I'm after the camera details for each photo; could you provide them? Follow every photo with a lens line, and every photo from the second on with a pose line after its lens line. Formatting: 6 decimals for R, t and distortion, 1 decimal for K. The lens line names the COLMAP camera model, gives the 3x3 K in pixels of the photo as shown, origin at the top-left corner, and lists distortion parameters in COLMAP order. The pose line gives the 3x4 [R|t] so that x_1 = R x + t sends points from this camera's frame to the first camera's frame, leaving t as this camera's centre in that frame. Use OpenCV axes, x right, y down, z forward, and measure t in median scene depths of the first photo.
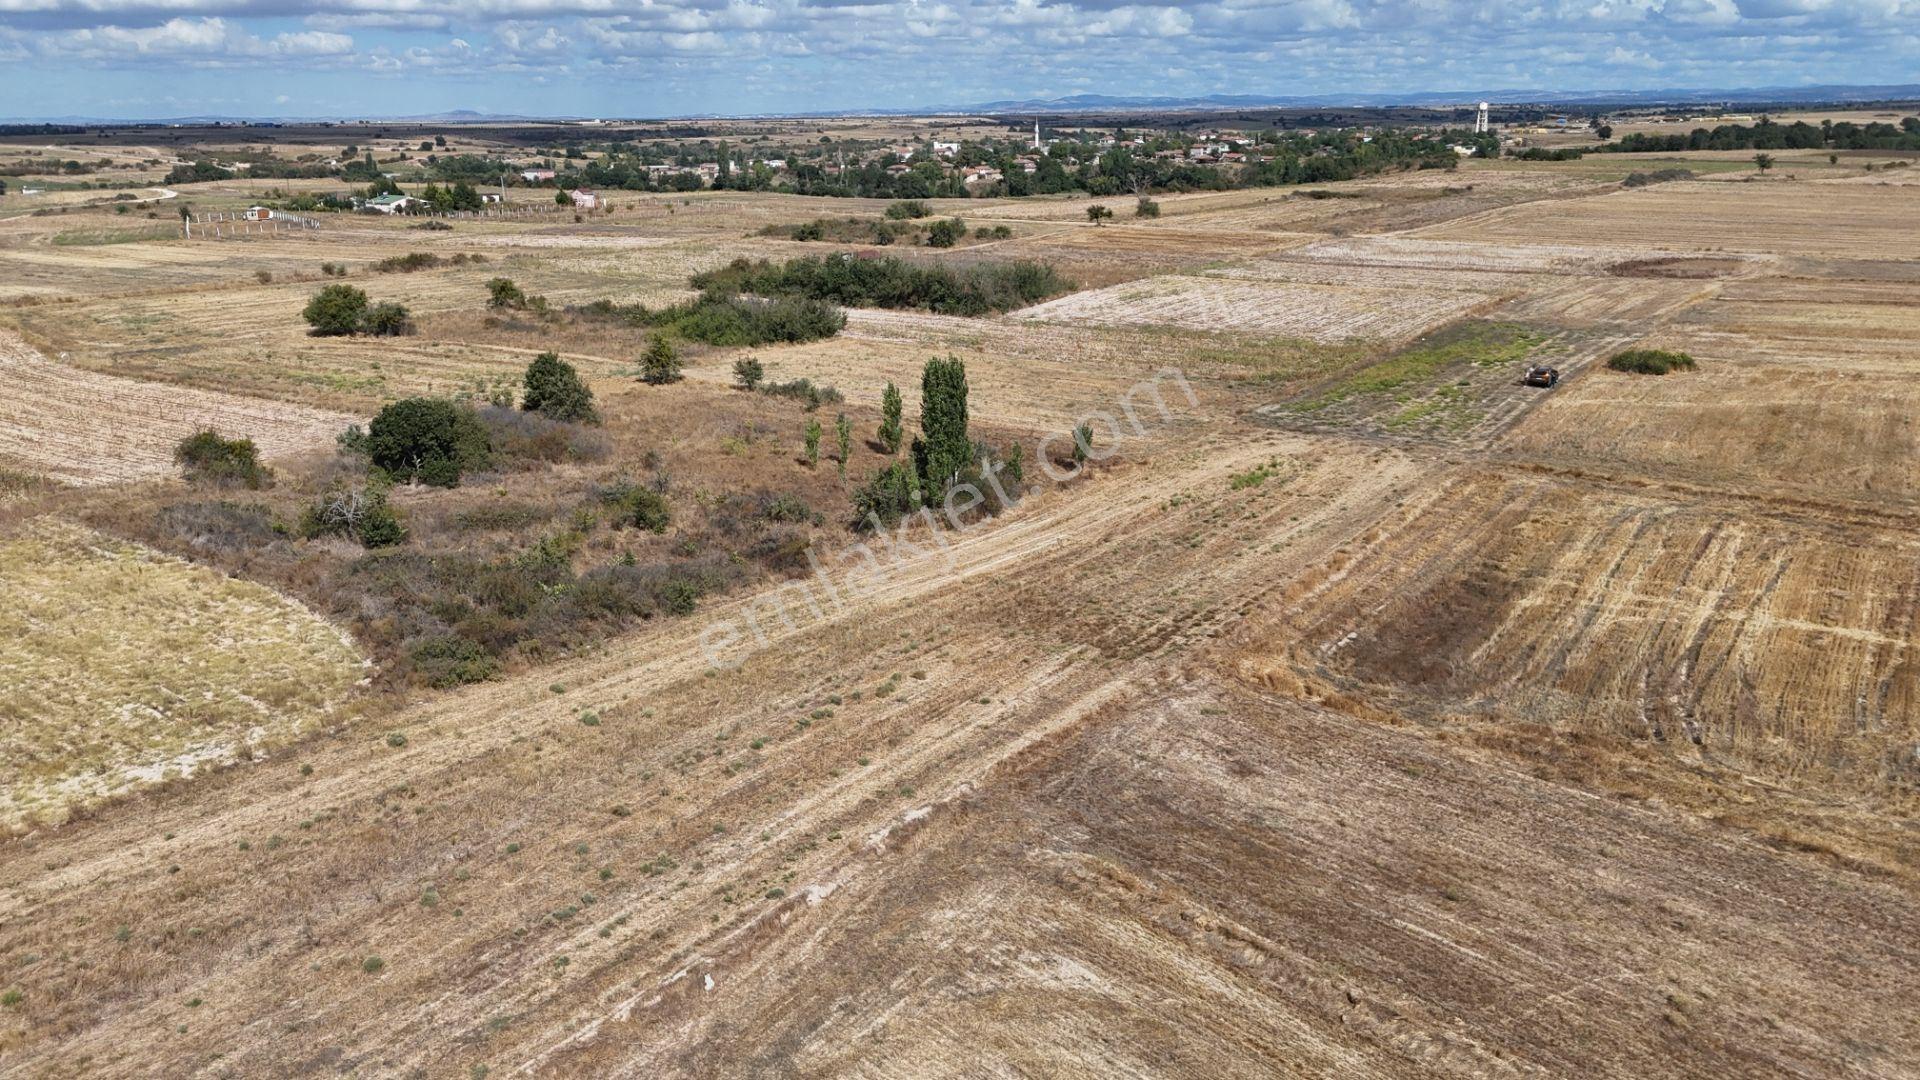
lens RADIAL K [[1414.7, 0, 960.0], [0, 1414.7, 540.0], [0, 0, 1]] dist [0.068409, -0.062324]
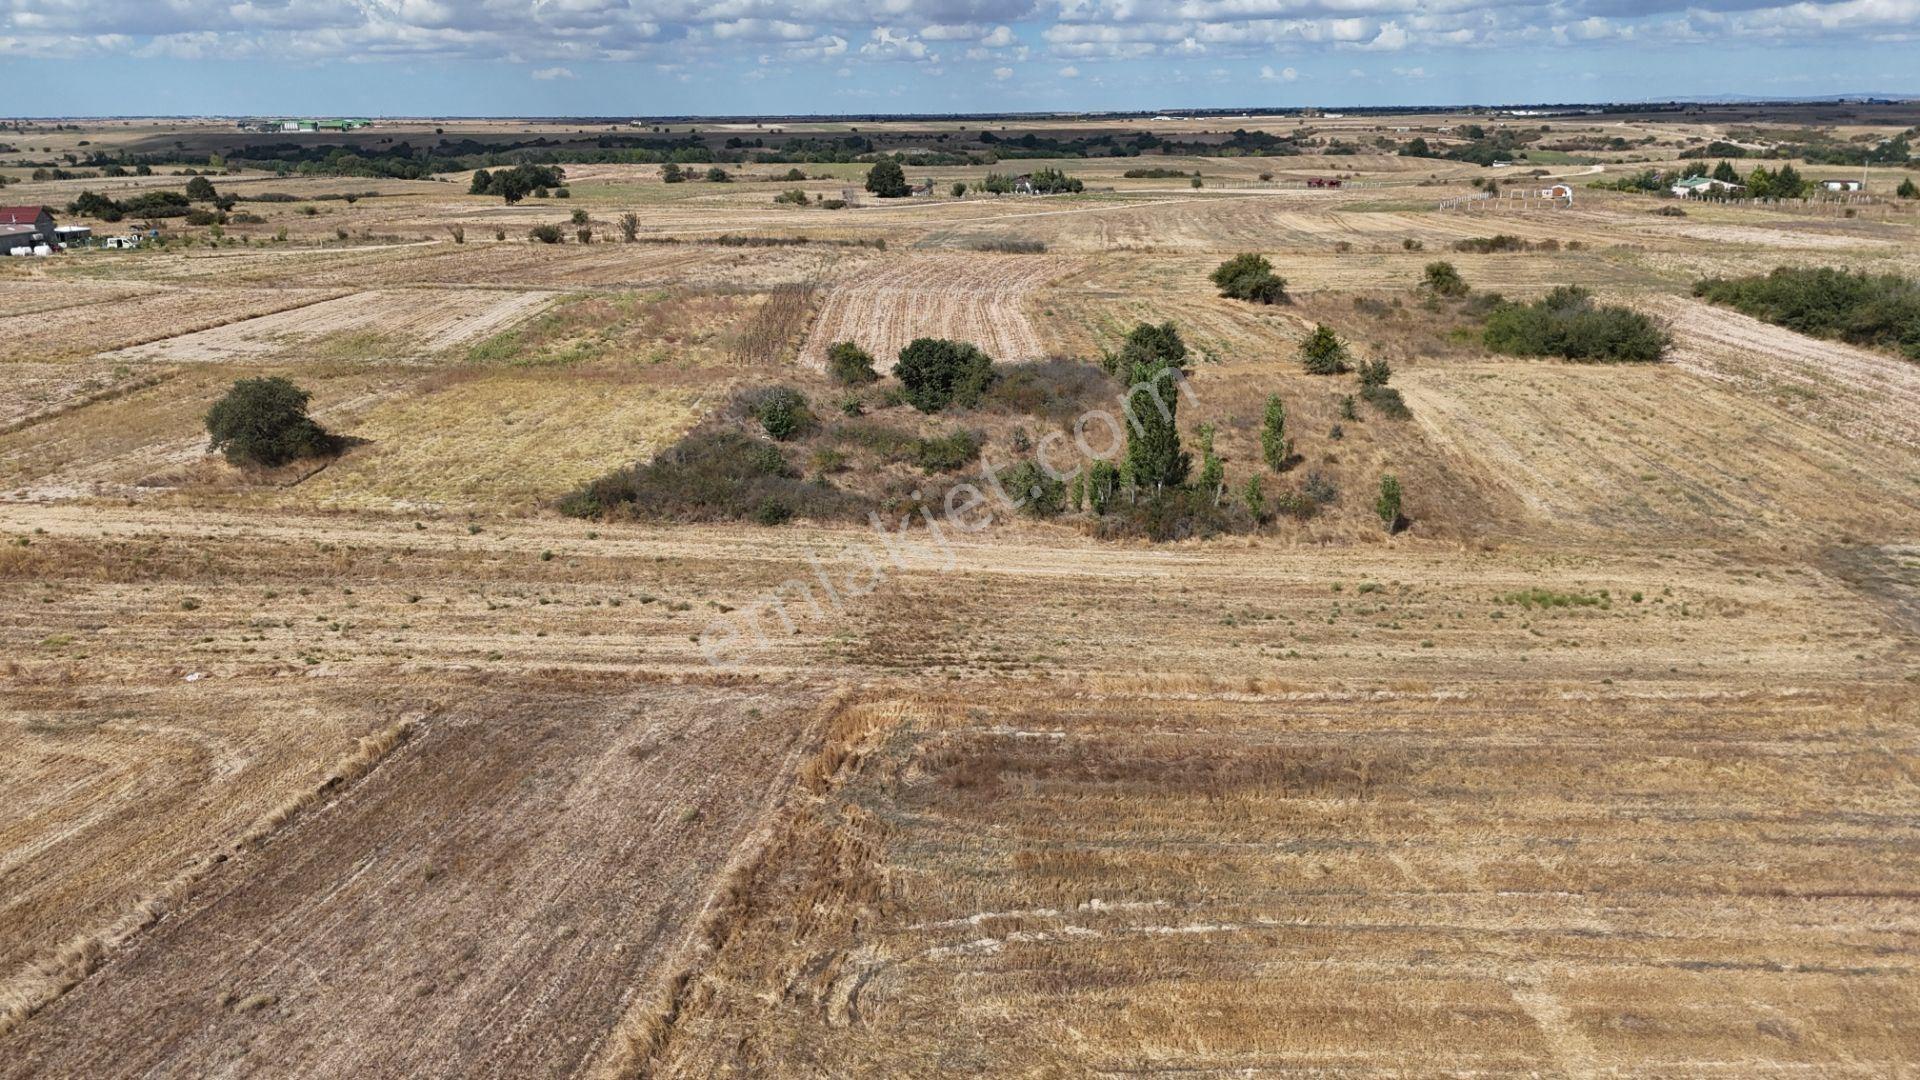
lens RADIAL K [[1414.7, 0, 960.0], [0, 1414.7, 540.0], [0, 0, 1]] dist [0.068409, -0.062324]
pose [[0.534893, 0.250241, -0.807012, 0.628270], [-0.238546, 0.961004, 0.139882, -0.103024], [0.810546, 0.117688, 0.573728, 0.329239]]
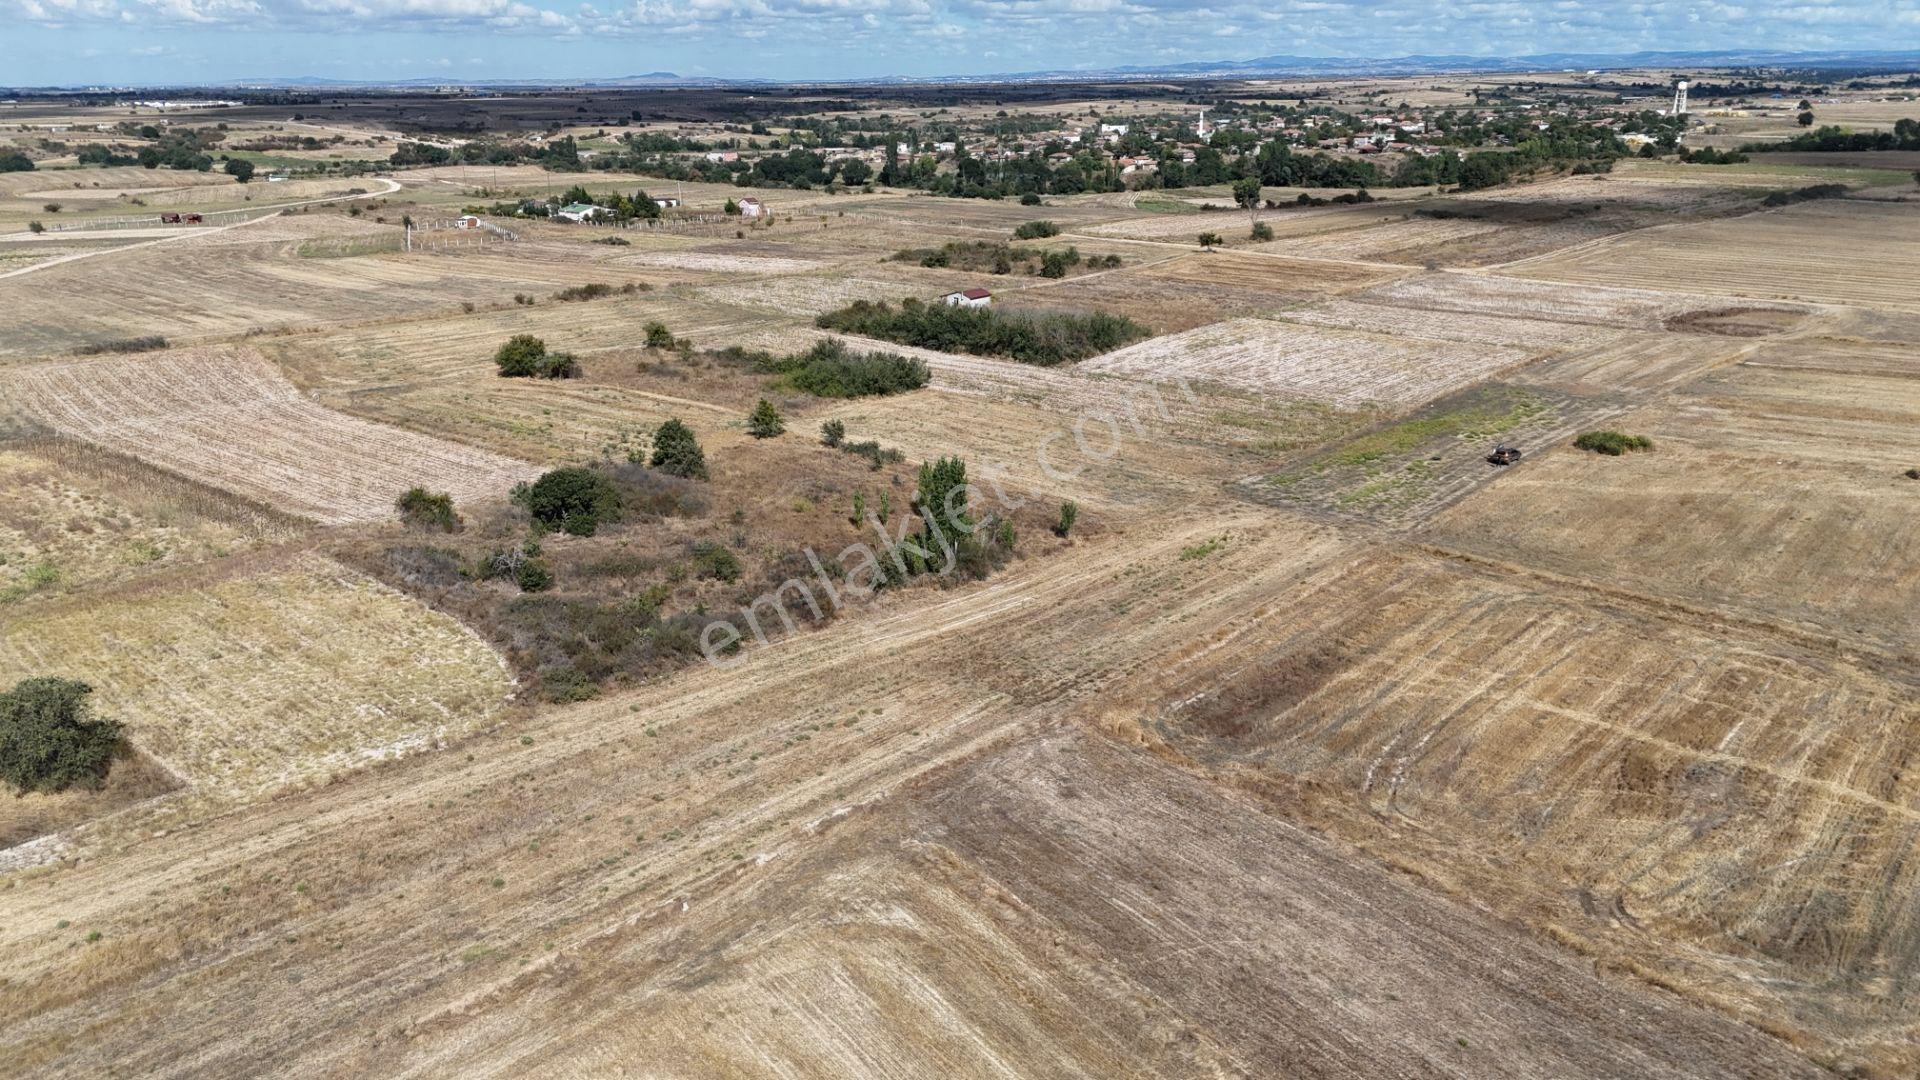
lens RADIAL K [[1414.7, 0, 960.0], [0, 1414.7, 540.0], [0, 0, 1]] dist [0.068409, -0.062324]
pose [[0.992135, 0.040734, -0.118358, 0.142414], [-0.037790, 0.998921, 0.027014, -0.079313], [0.119331, -0.022328, 0.992603, -0.273243]]
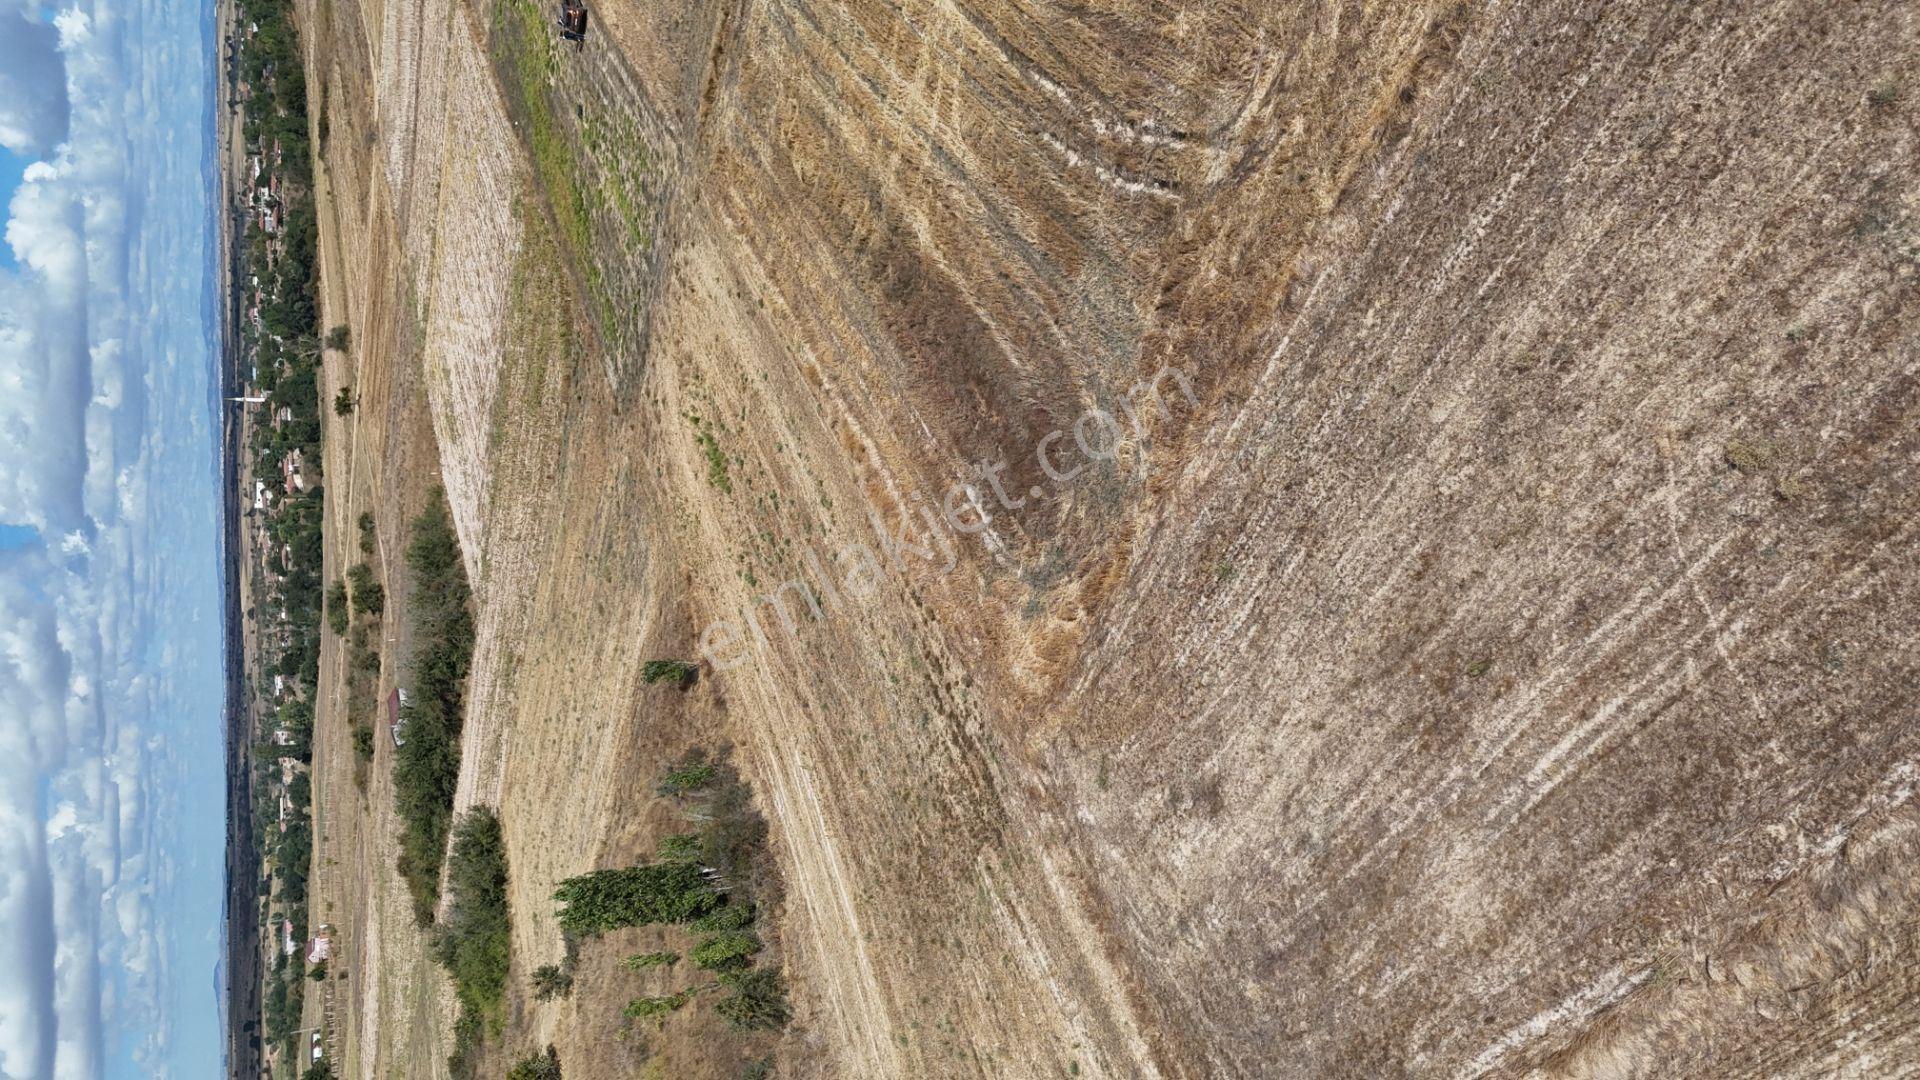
lens RADIAL K [[1402.8, 0, 977.8], [0, 1402.8, 538.9], [0, 0, 1]] dist [0.068073, -0.060745]
pose [[0.032556, -0.998390, -0.046457, 0.203379], [0.980164, 0.022801, 0.196873, -0.053302], [-0.195497, -0.051945, 0.979328, 0.192626]]
